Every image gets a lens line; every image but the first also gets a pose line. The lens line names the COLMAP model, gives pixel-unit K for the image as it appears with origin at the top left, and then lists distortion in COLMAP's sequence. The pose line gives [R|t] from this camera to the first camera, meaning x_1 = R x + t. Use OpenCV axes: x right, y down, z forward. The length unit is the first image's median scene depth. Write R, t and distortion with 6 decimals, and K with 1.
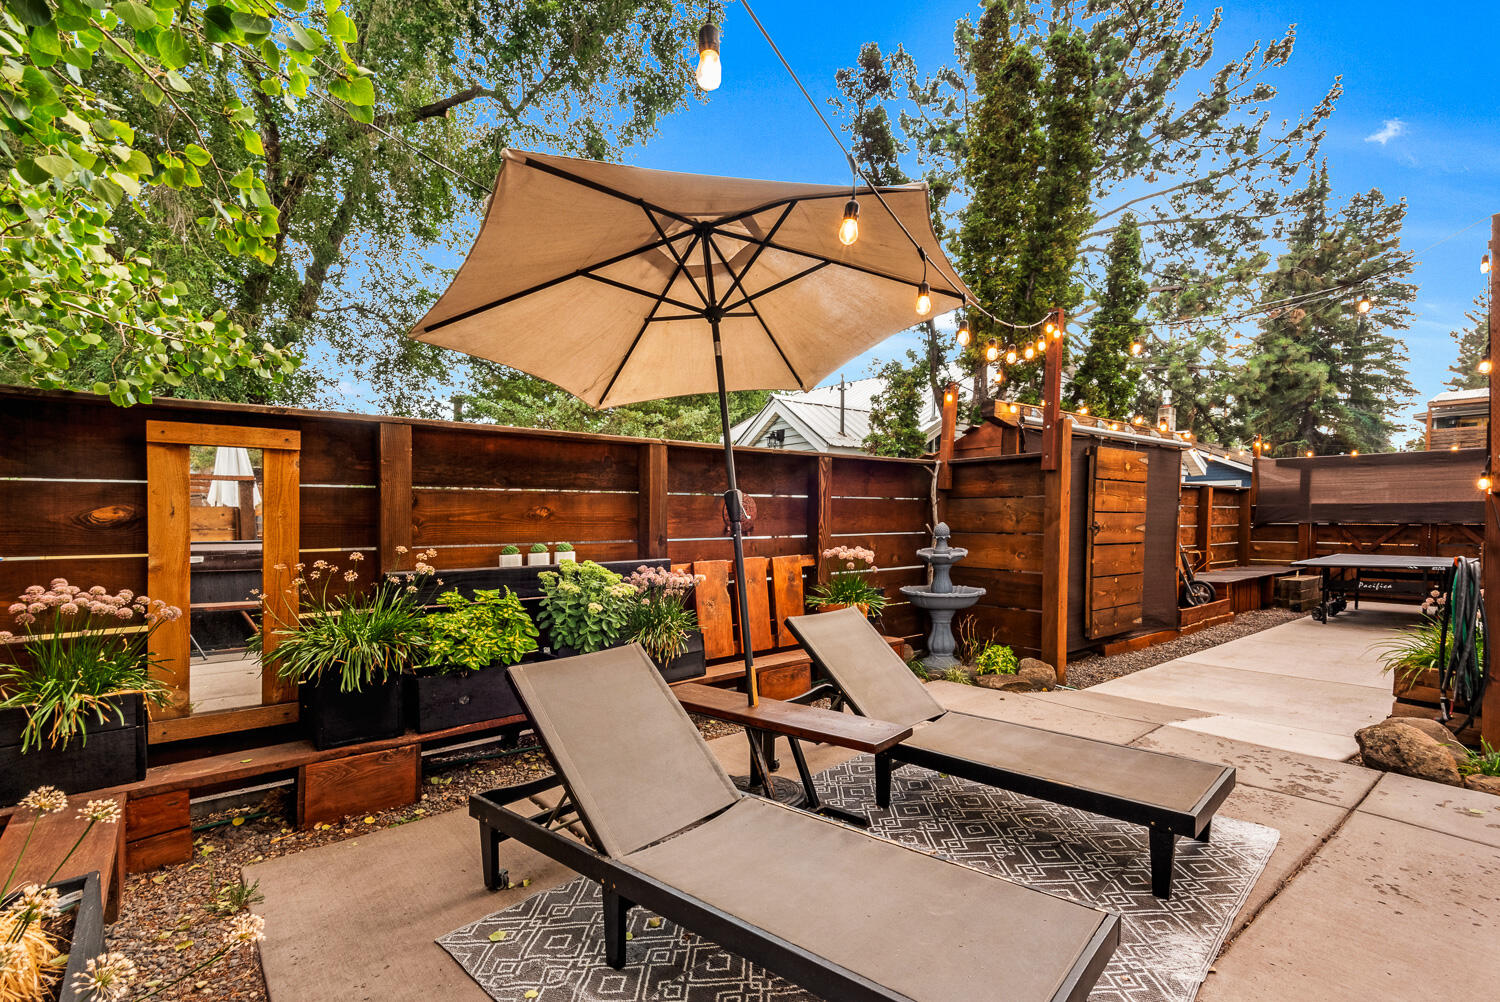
lens RADIAL K [[732.3, 0, 754.8], [0, 732.3, 533.8], [0, 0, 1]] dist [0.000125, -0.000563]
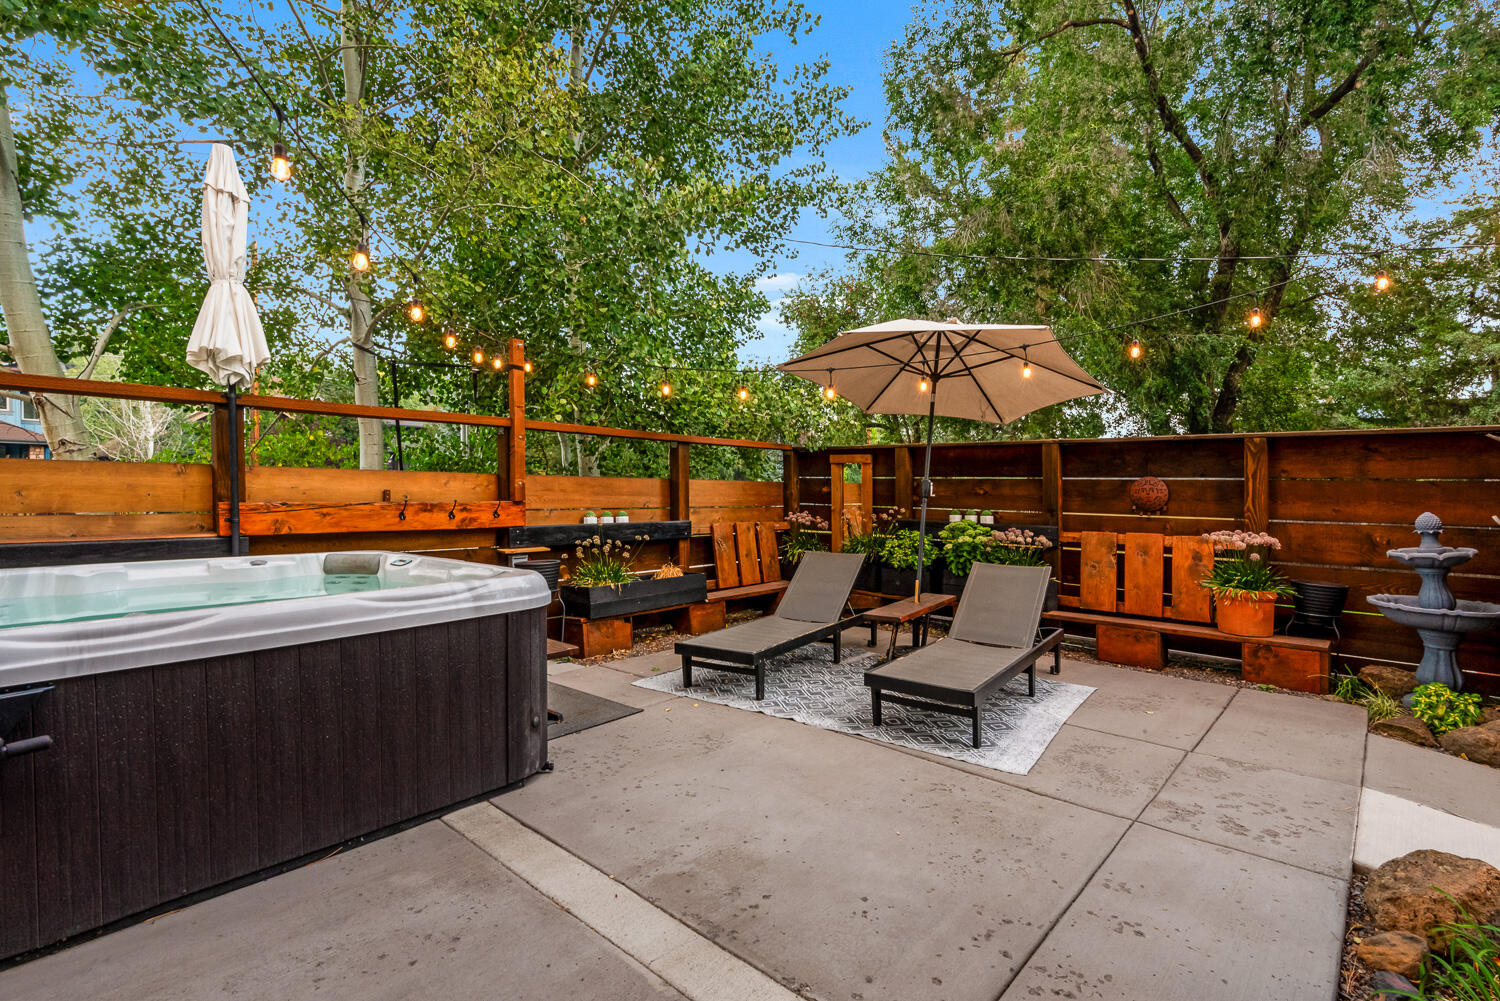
lens RADIAL K [[710.0, 0, 750.0], [0, 710.0, 500.5], [0, 0, 1]] dist [0.001268, -0.000775]
pose [[0.107102, 0.022257, -0.993999, 1.564871], [-0.045213, 0.998824, 0.017493, -0.017502], [0.993220, 0.043068, 0.107982, 0.388094]]
